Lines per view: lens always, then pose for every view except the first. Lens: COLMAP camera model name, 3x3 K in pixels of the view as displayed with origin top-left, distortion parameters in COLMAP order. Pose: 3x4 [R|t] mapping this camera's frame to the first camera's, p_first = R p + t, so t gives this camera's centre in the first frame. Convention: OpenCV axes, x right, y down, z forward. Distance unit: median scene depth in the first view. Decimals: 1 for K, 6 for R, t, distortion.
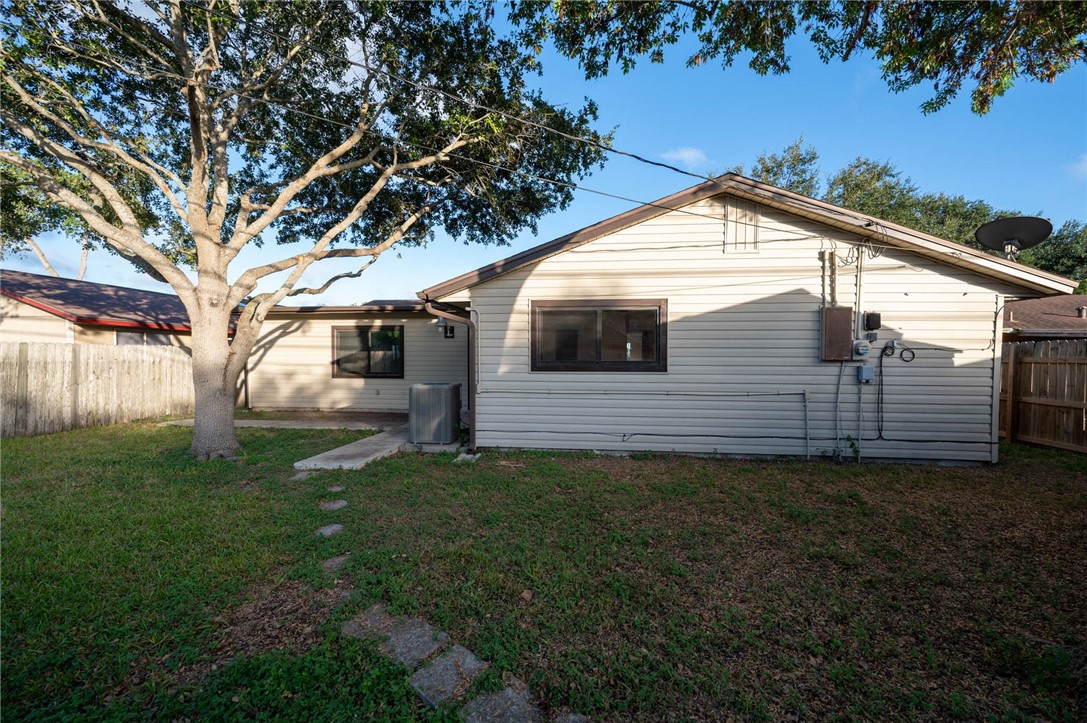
lens RADIAL K [[440.1, 0, 546.6], [0, 440.1, 362.7], [0, 0, 1]] dist [-0.001699, -0.000285]
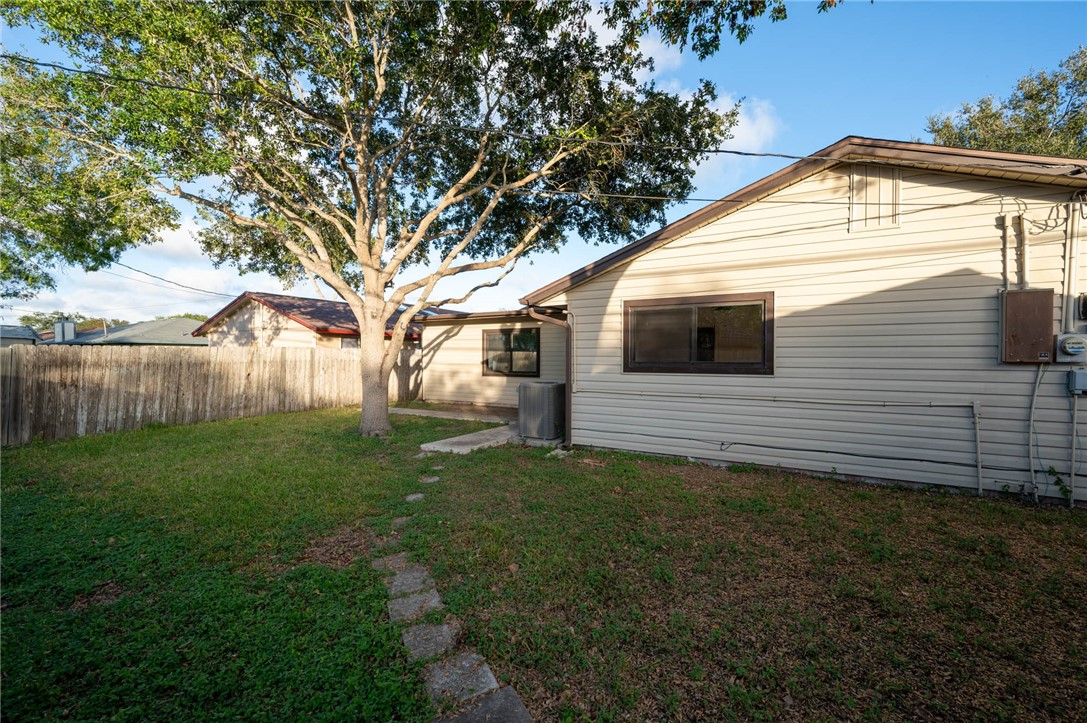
lens RADIAL K [[446.7, 0, 514.7], [0, 446.7, 359.6], [0, 0, 1]] dist [-0.000497, -0.000232]
pose [[0.911298, 0.002030, -0.411743, 0.156538], [-0.004921, 0.999970, -0.005961, -0.001645], [0.411719, 0.007458, 0.911280, -0.020715]]
